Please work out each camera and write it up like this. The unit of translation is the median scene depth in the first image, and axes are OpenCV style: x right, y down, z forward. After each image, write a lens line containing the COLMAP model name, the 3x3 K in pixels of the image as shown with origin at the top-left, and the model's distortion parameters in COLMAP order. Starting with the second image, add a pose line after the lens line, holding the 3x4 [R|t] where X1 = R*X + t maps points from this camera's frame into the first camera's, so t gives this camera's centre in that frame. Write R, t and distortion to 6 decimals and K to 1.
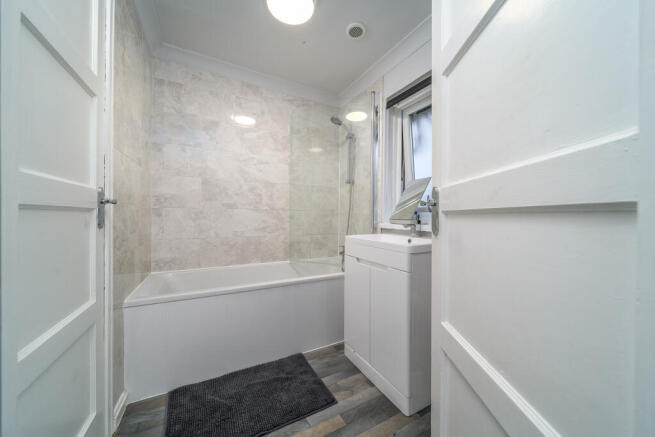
lens RADIAL K [[238.3, 0, 327.0], [0, 238.3, 212.3], [0, 0, 1]] dist [0.001882, 0.000114]
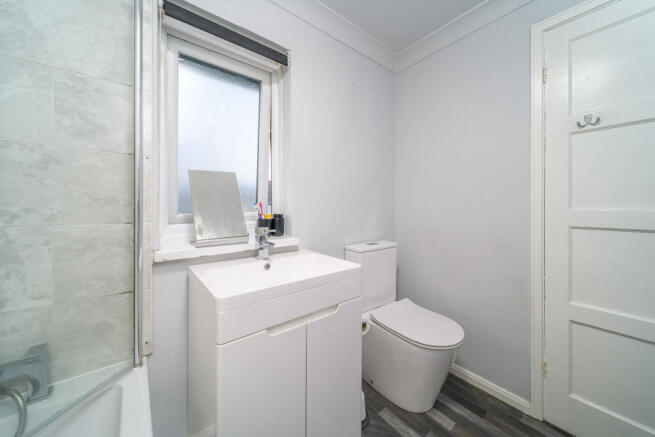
lens RADIAL K [[238.3, 0, 327.0], [0, 238.3, 212.3], [0, 0, 1]] dist [0.001882, 0.000114]
pose [[-0.193248, -0.005695, 0.981134, -0.377146], [-0.000387, 0.999984, 0.005728, -0.043019], [-0.981150, 0.000727, -0.193247, 0.990760]]
